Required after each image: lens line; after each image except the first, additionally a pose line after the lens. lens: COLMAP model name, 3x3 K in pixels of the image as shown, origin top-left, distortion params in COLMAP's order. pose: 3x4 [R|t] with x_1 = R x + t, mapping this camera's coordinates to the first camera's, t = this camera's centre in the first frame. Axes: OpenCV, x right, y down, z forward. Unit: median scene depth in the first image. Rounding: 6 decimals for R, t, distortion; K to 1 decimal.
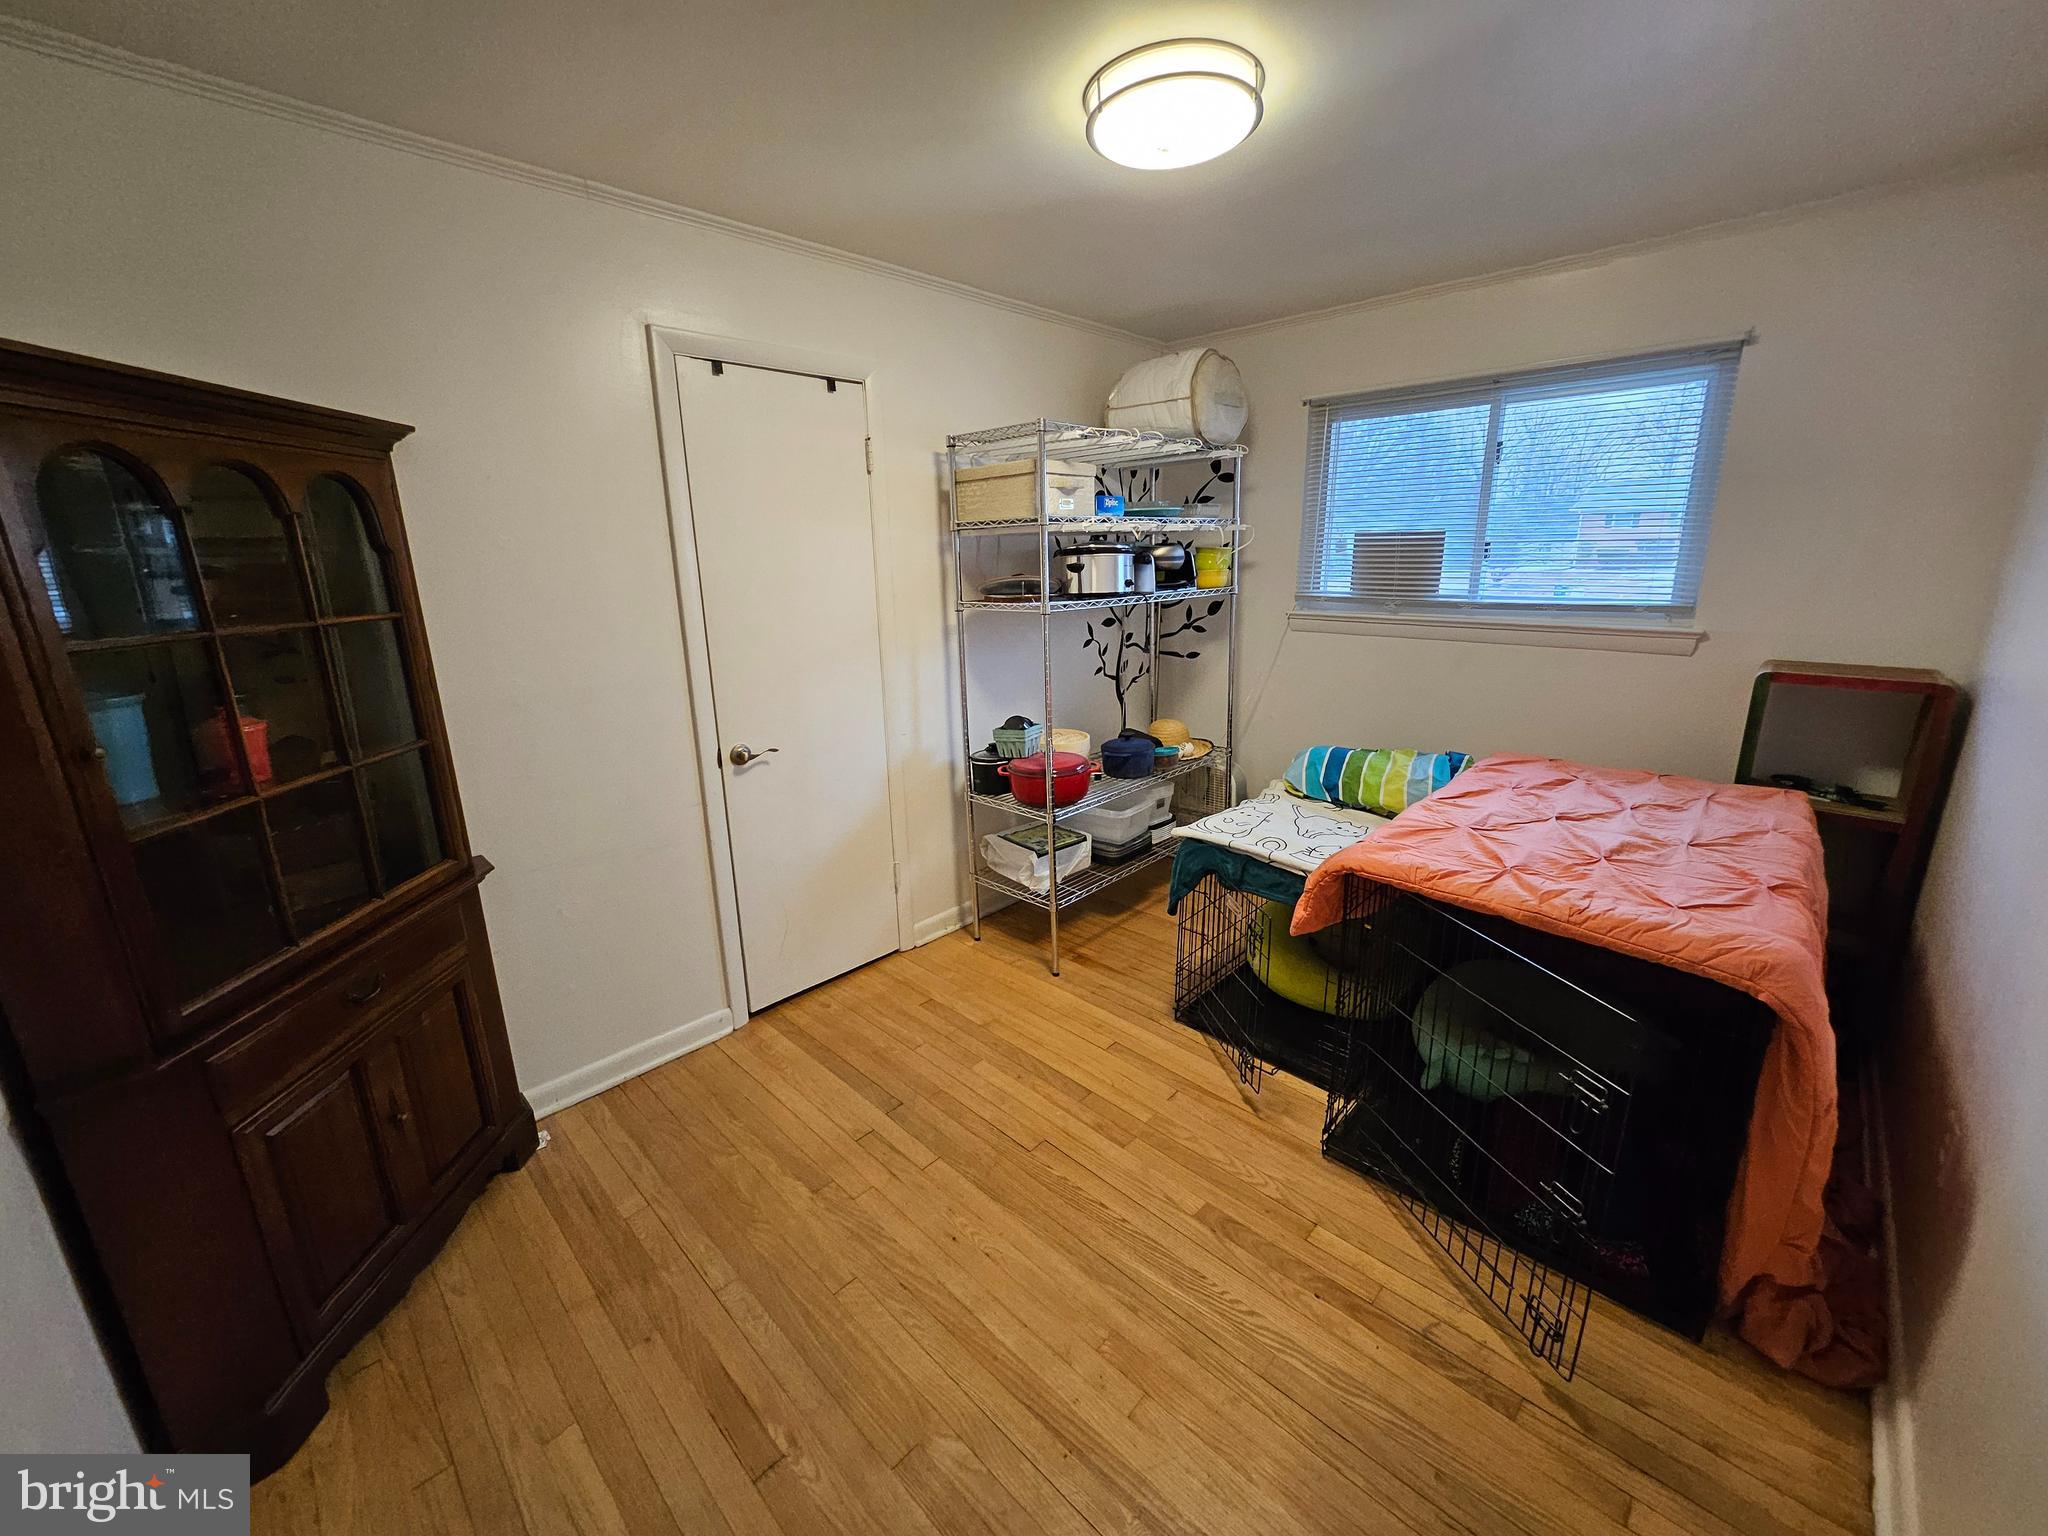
lens RADIAL K [[802.6, 0, 1039.6], [0, 802.6, 751.5], [0, 0, 1]] dist [-0.003017, -0.000088]
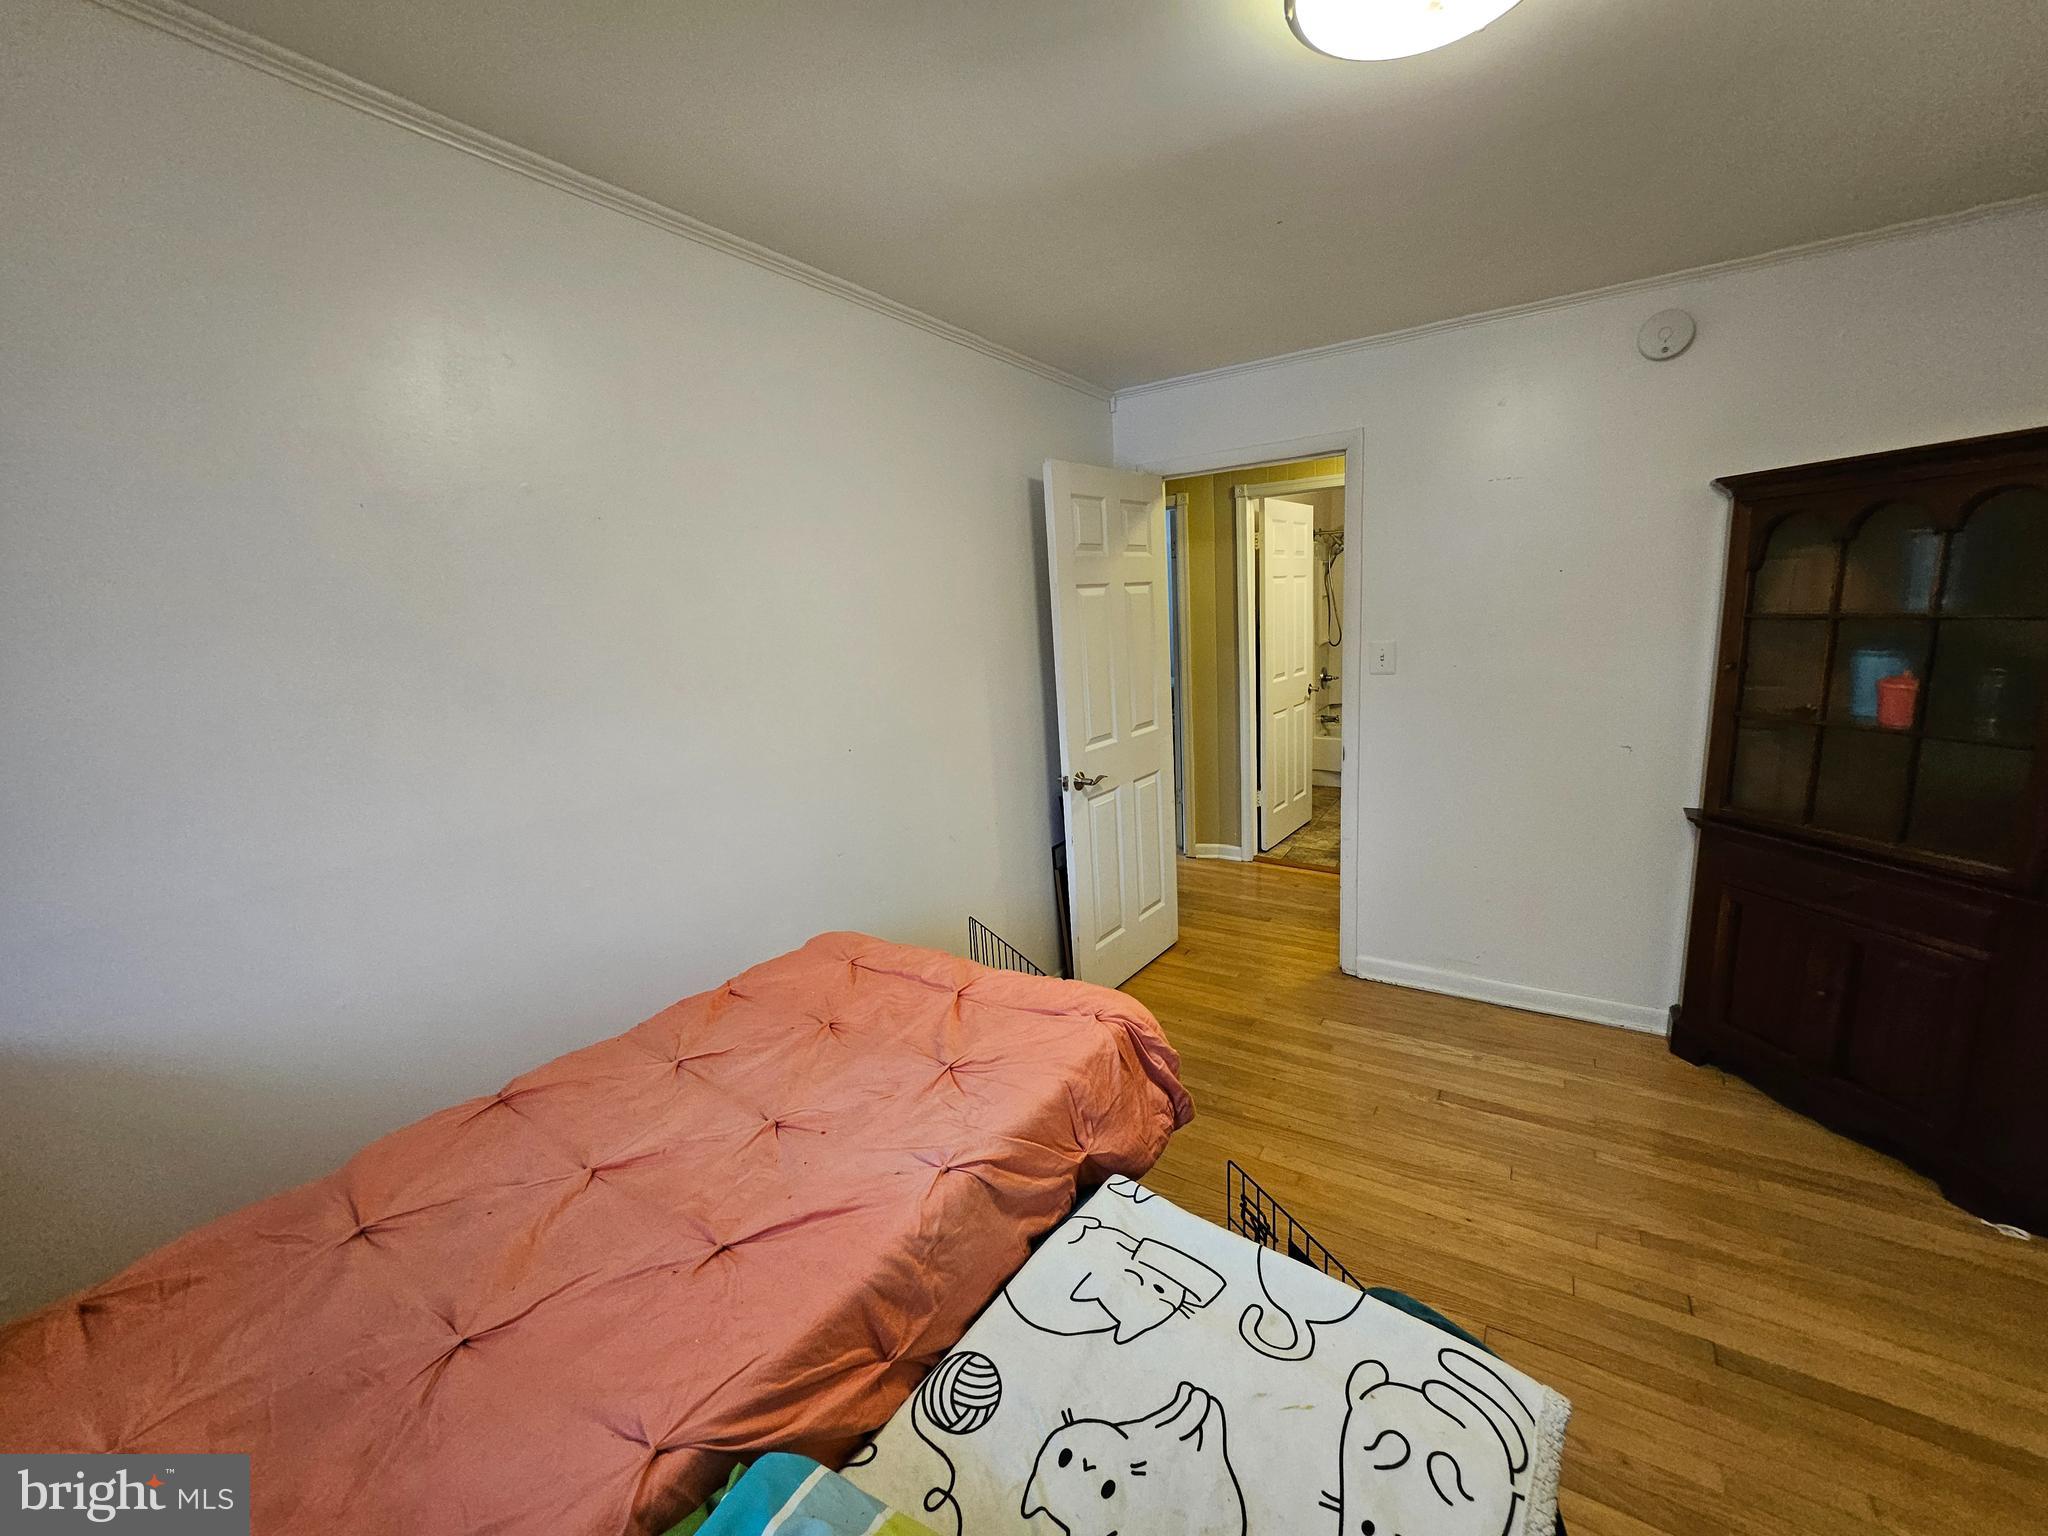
lens RADIAL K [[802.6, 0, 1039.6], [0, 802.6, 751.5], [0, 0, 1]] dist [-0.003017, -0.000088]
pose [[-0.977394, 0.108975, -0.181180, 0.488632], [0.021202, 0.903134, 0.428834, -0.370392], [0.210363, 0.415299, -0.885028, 1.316780]]
